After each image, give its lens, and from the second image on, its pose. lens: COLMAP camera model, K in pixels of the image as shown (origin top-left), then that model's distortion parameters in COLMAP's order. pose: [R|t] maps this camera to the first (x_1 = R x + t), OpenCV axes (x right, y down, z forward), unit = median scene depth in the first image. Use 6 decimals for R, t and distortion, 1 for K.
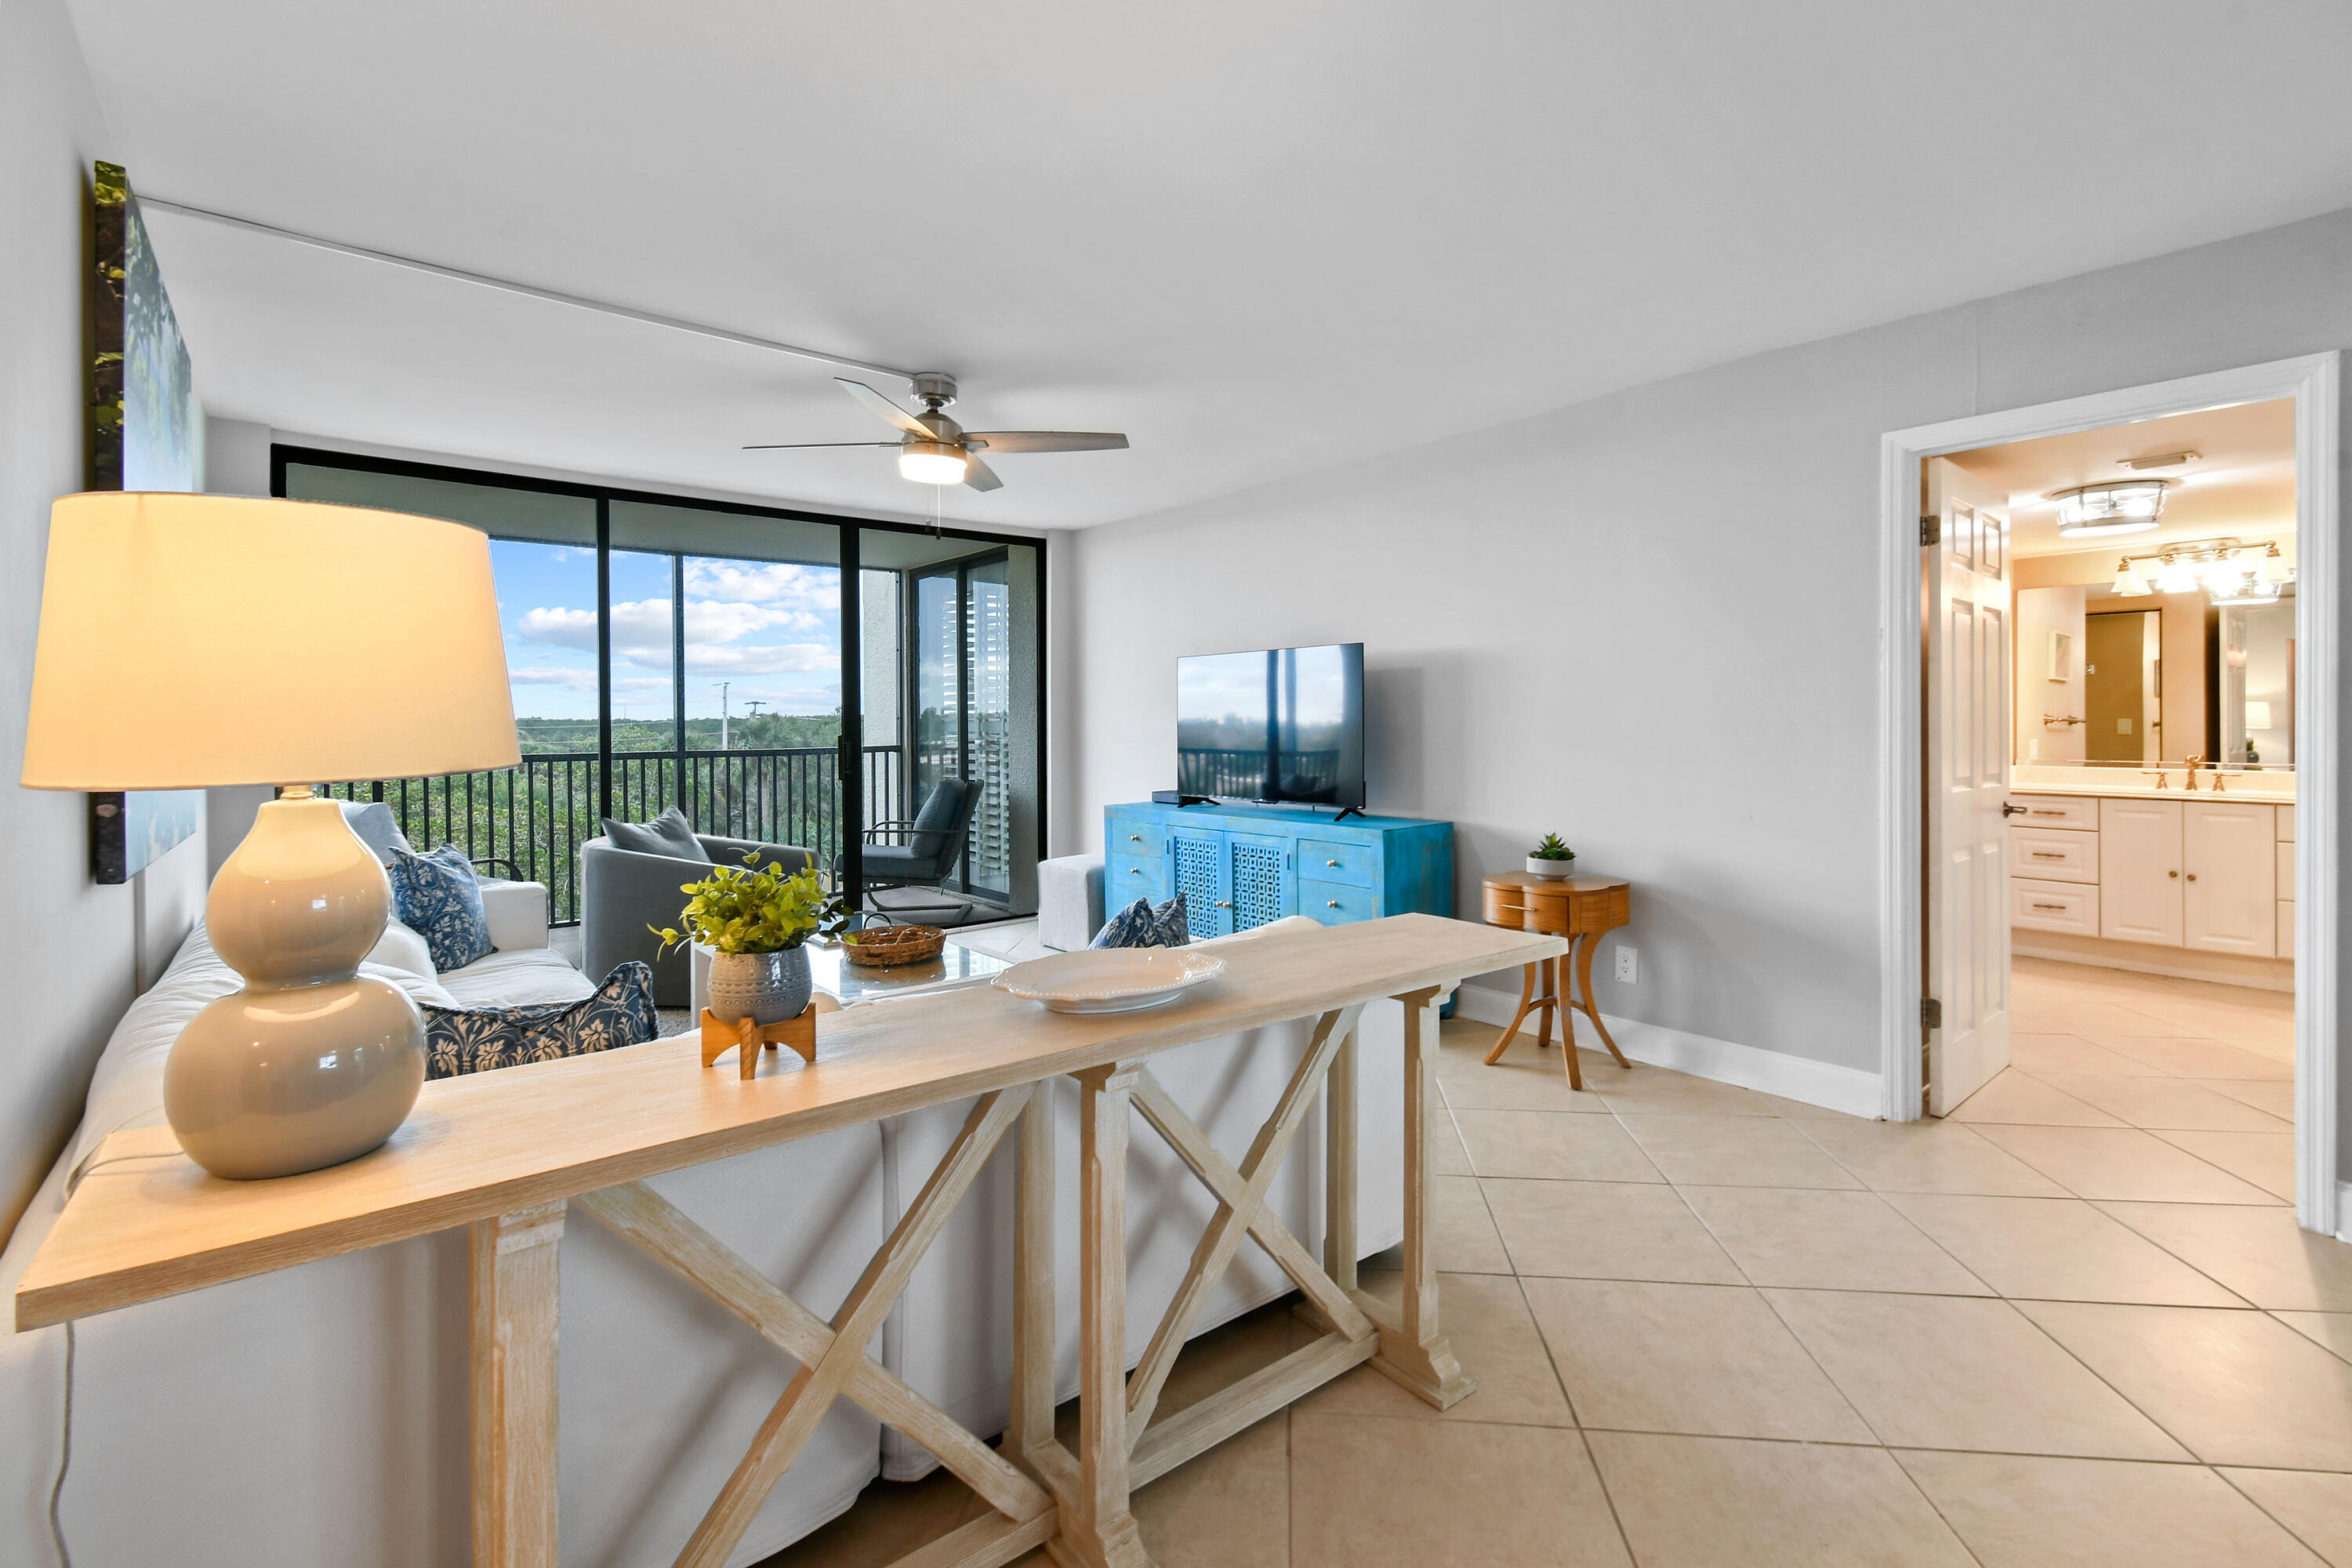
lens RADIAL K [[1067.5, 0, 1176.9], [0, 1067.5, 728.4], [0, 0, 1]] dist [0.003658, -0.000779]
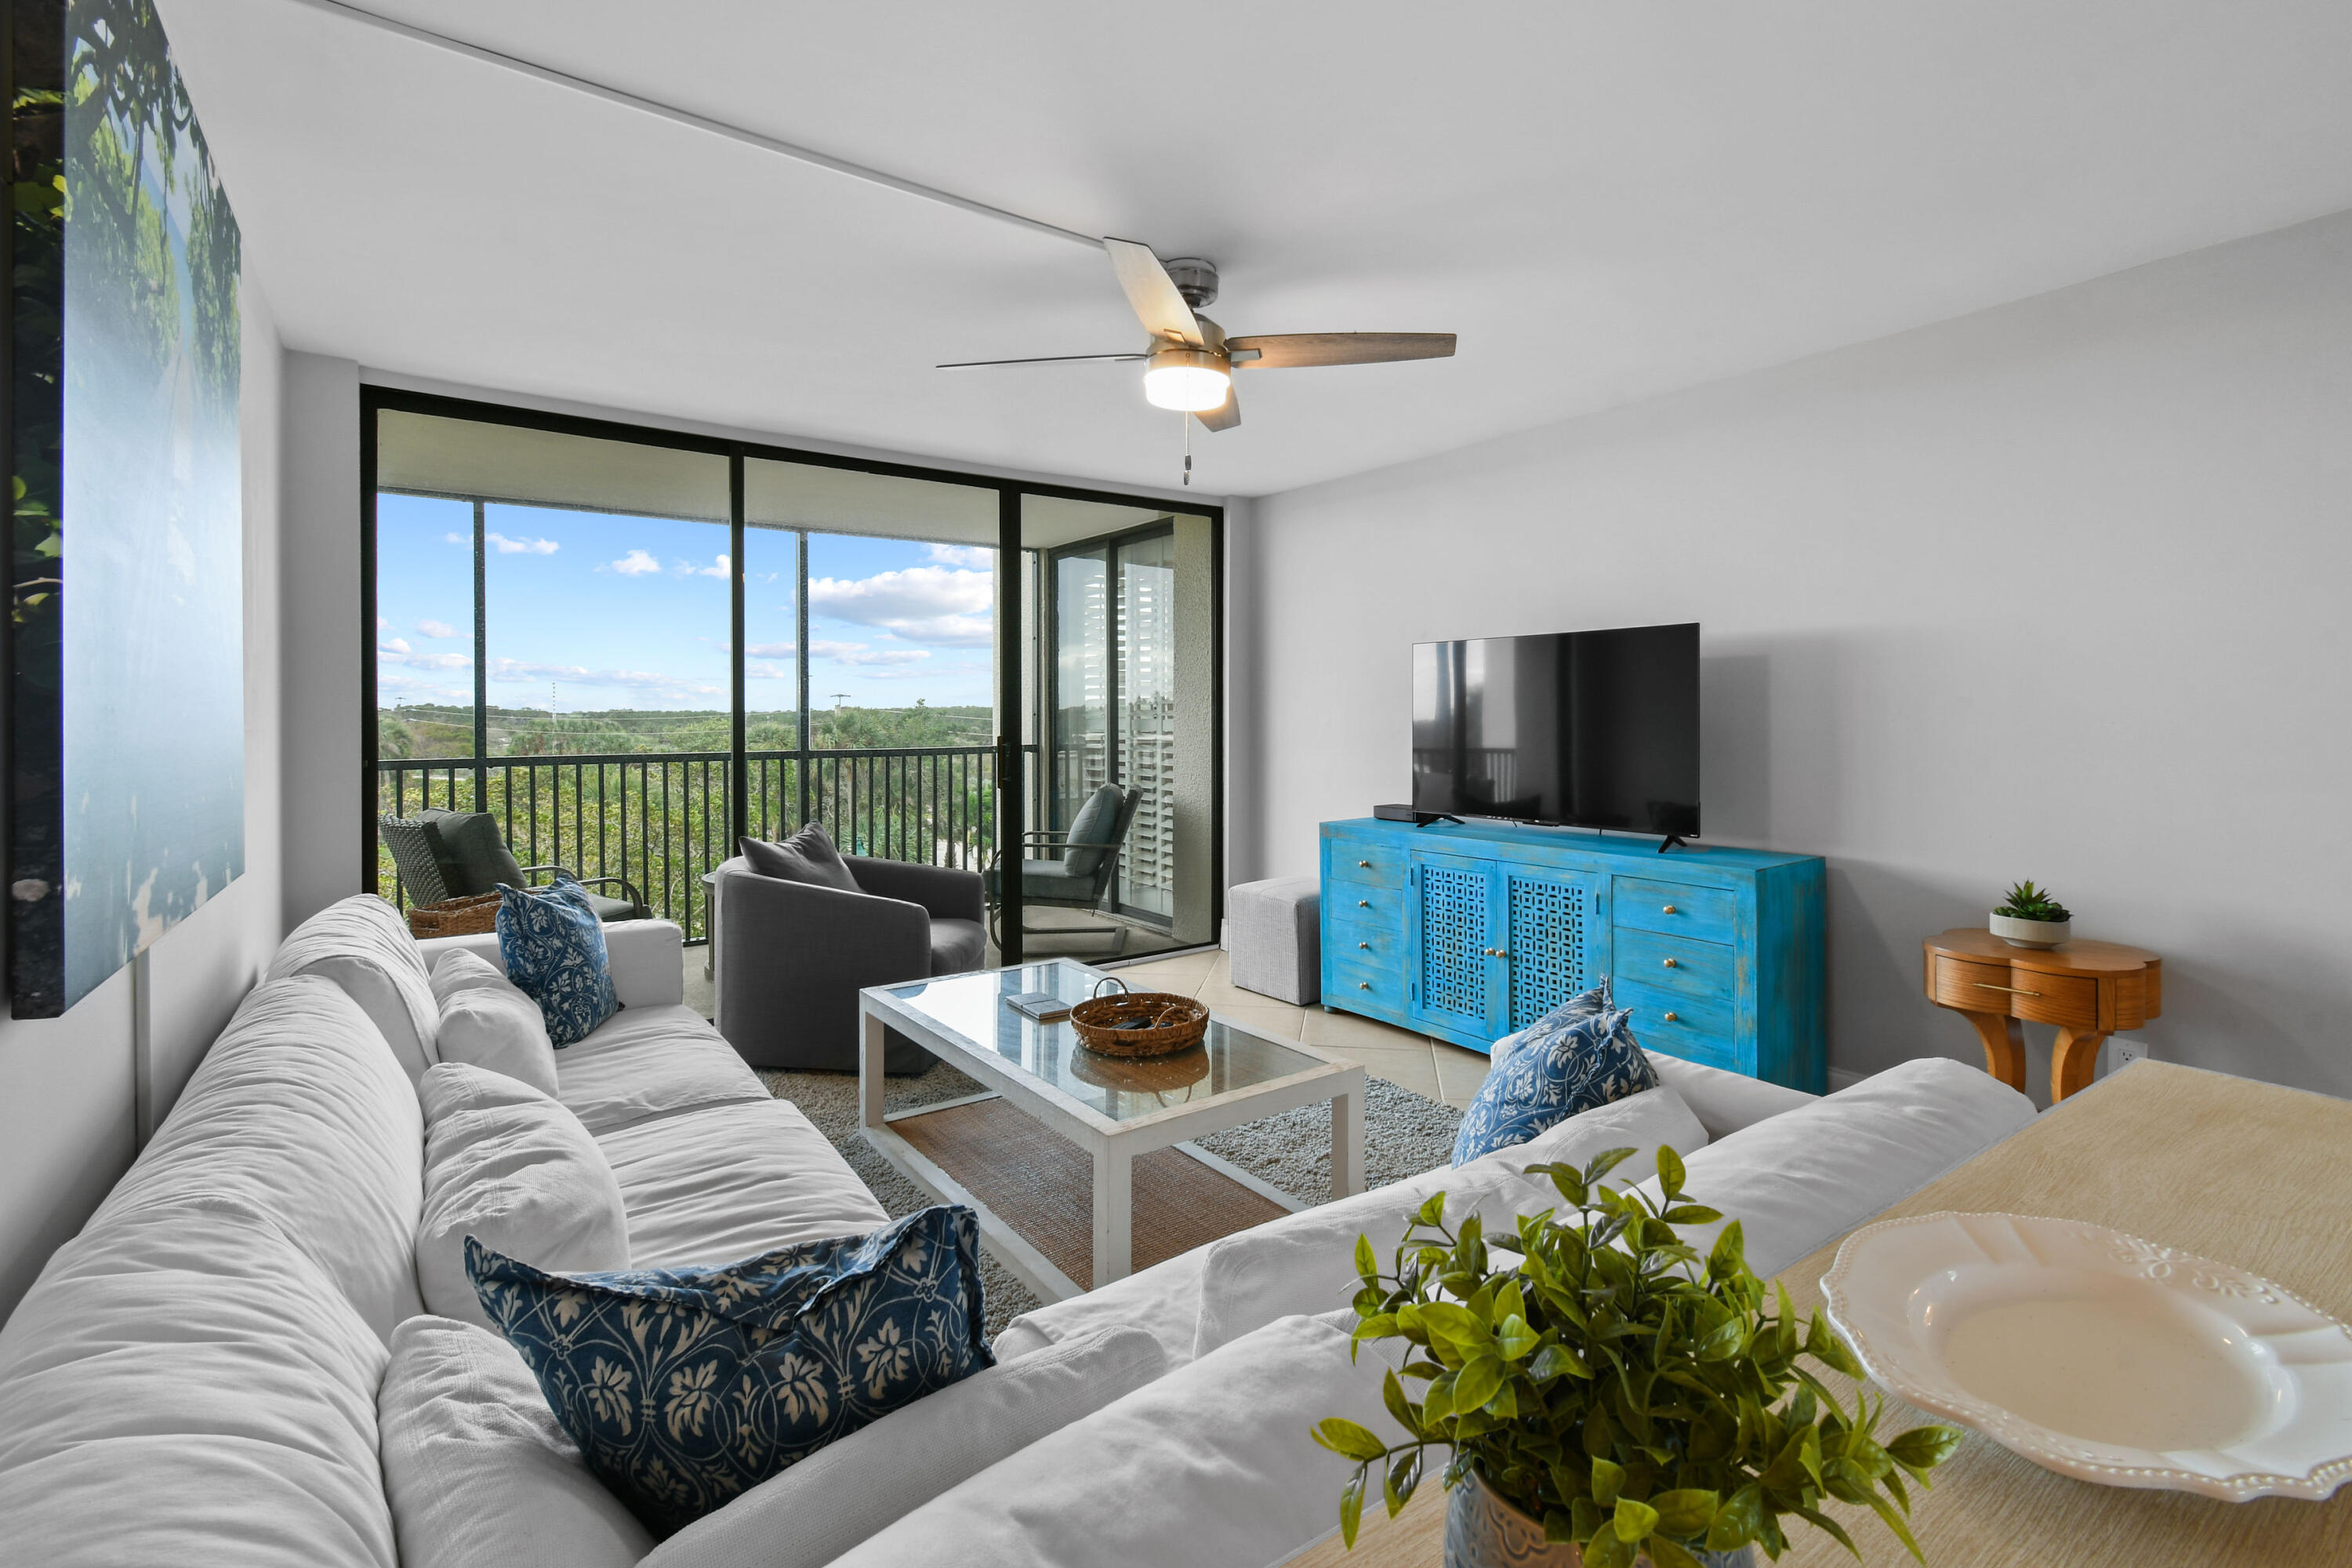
lens RADIAL K [[1067.5, 0, 1176.0], [0, 1067.5, 723.8], [0, 0, 1]] dist [0.003658, -0.000779]
pose [[0.997885, 0.004482, -0.064847, -0.151076], [-0.004380, 0.999989, 0.001712, -0.006611], [0.064854, -0.001424, 0.997894, 0.201041]]
